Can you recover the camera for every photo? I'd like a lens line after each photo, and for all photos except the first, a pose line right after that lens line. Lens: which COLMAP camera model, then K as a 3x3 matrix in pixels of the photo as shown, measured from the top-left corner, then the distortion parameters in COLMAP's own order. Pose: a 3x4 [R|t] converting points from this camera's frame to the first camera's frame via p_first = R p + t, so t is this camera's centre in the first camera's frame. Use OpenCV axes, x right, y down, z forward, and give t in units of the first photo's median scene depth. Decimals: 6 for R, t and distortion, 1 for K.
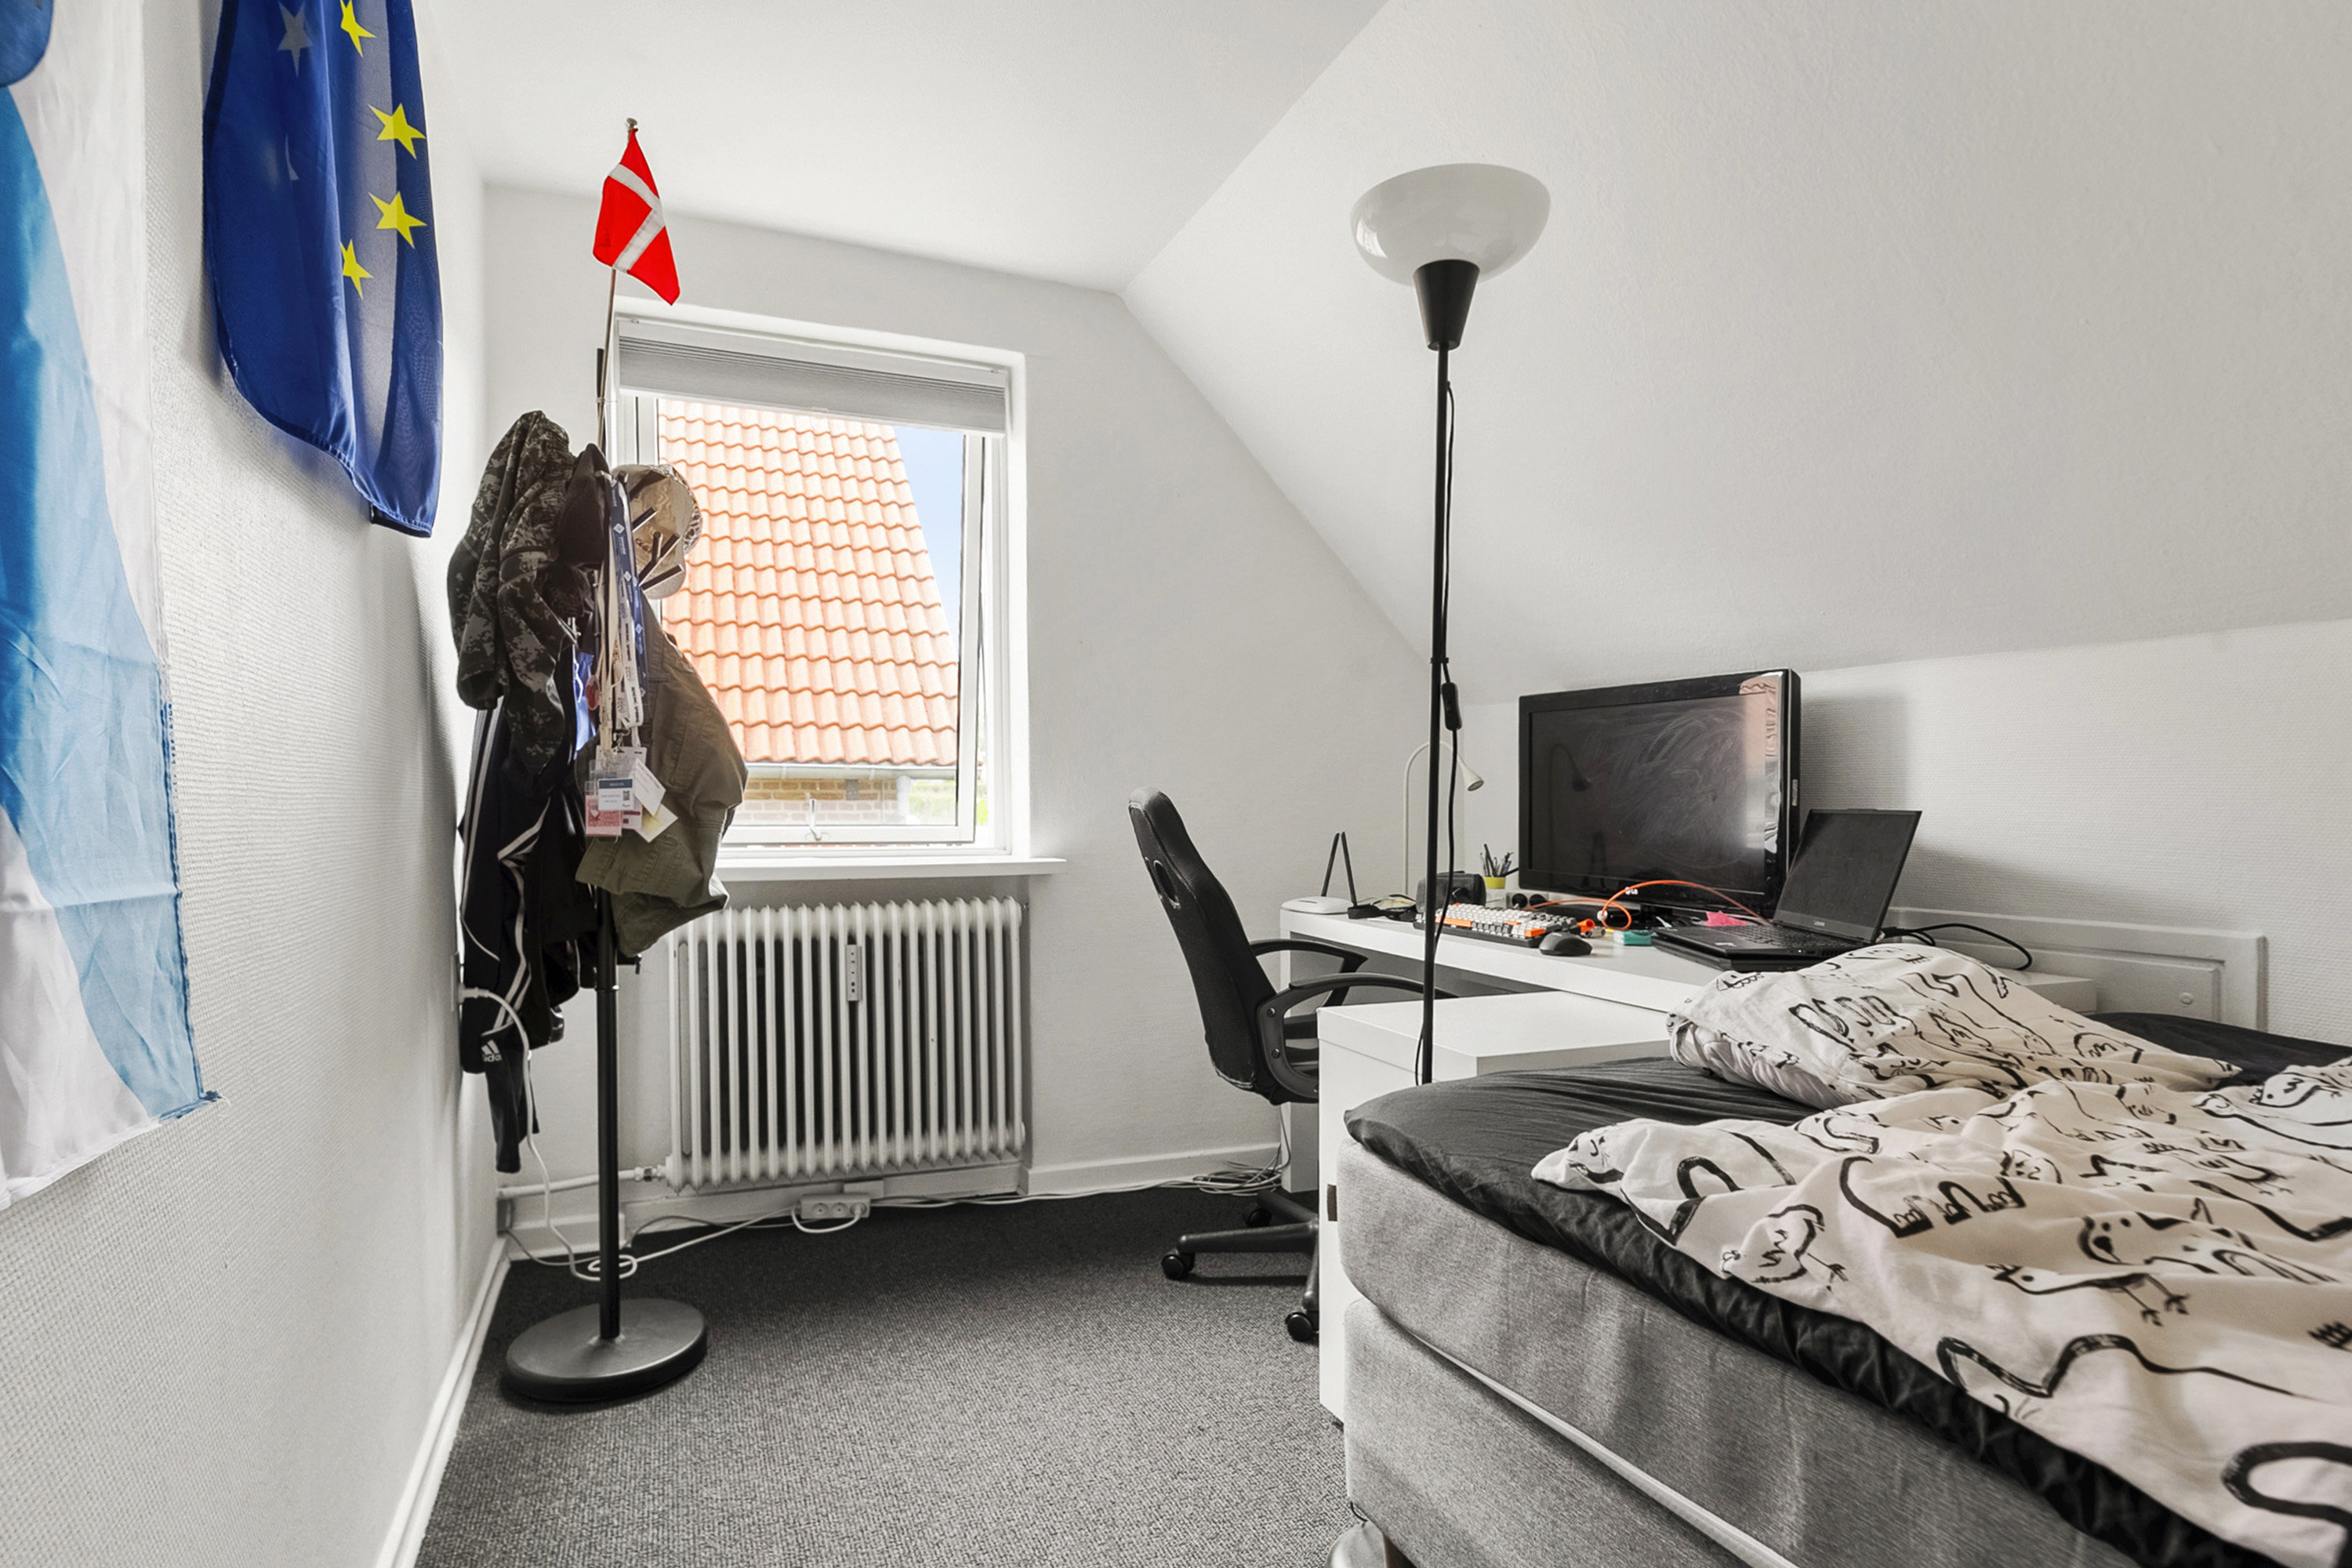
lens RADIAL K [[1167.8, 0, 1169.9], [0, 1167.8, 799.2], [0, 0, 1]] dist [-0.000318, -0.000008]
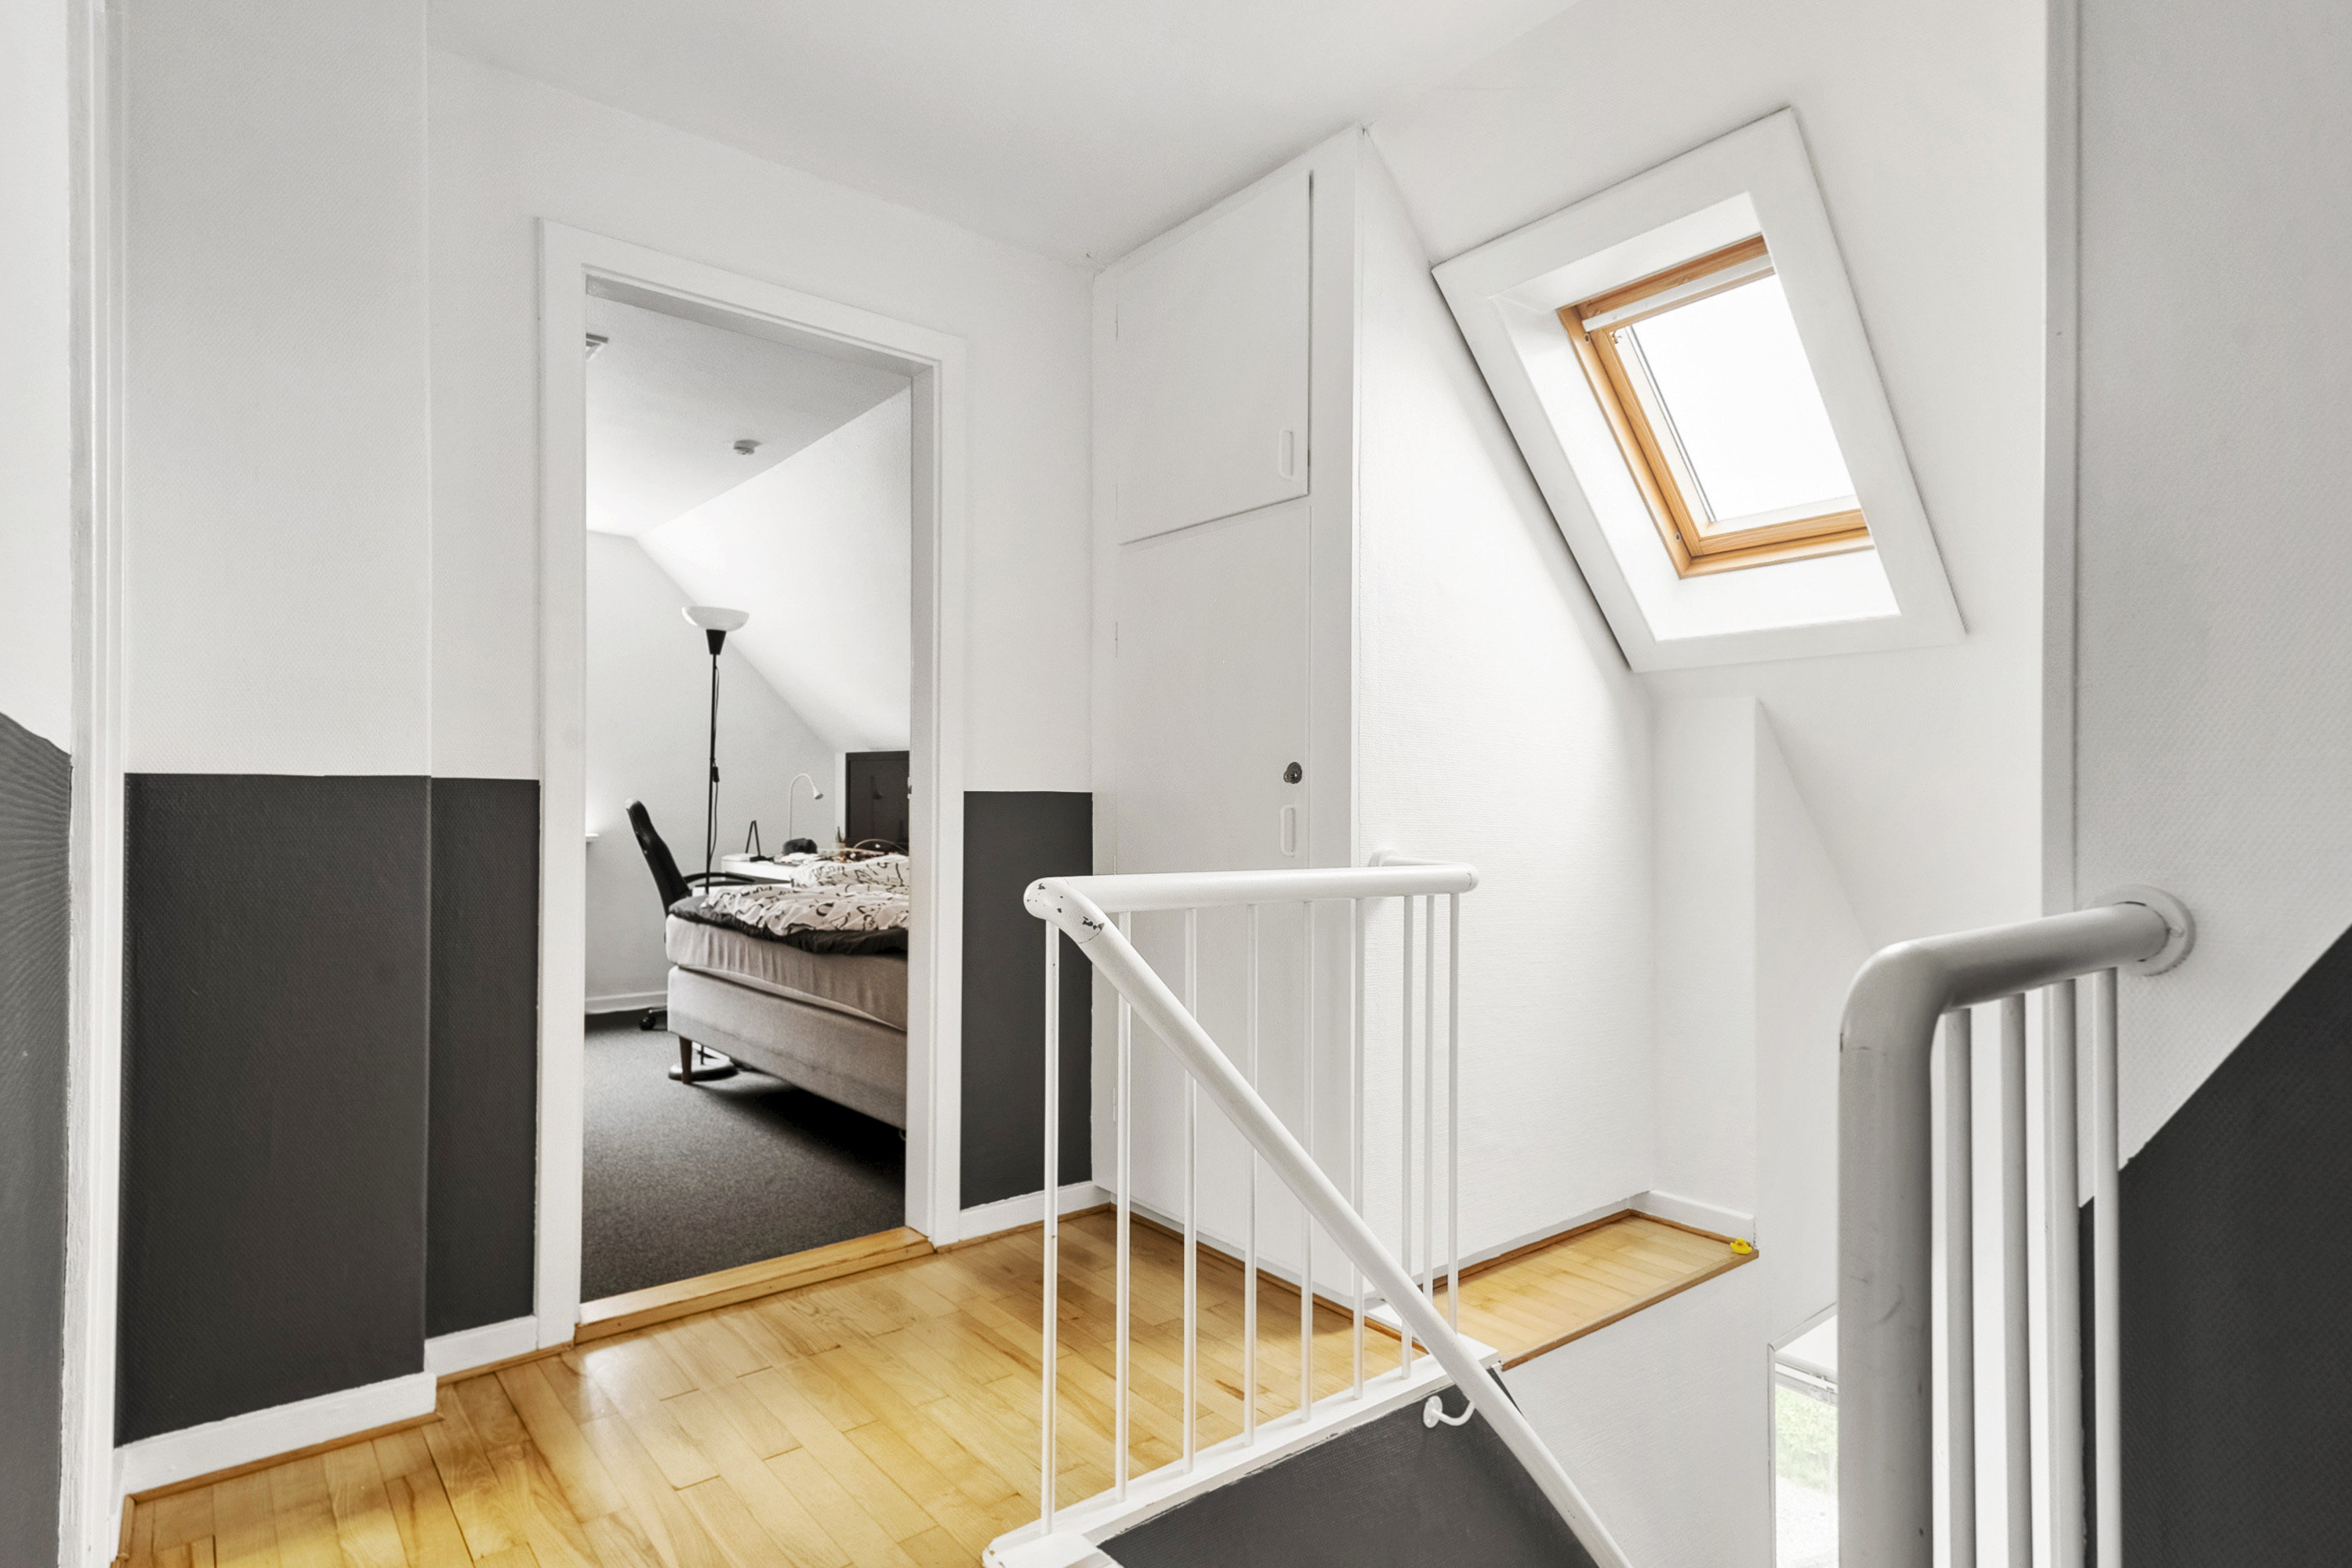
lens RADIAL K [[1217.2, 0, 1182.1], [0, 1217.2, 788.4], [0, 0, 1]] dist [0.003557, 0.000122]
pose [[0.955109, 0.007019, 0.296170, 0.292852], [-0.005398, 0.999966, -0.006292, -0.020399], [-0.296204, 0.004411, 0.955114, -1.496109]]
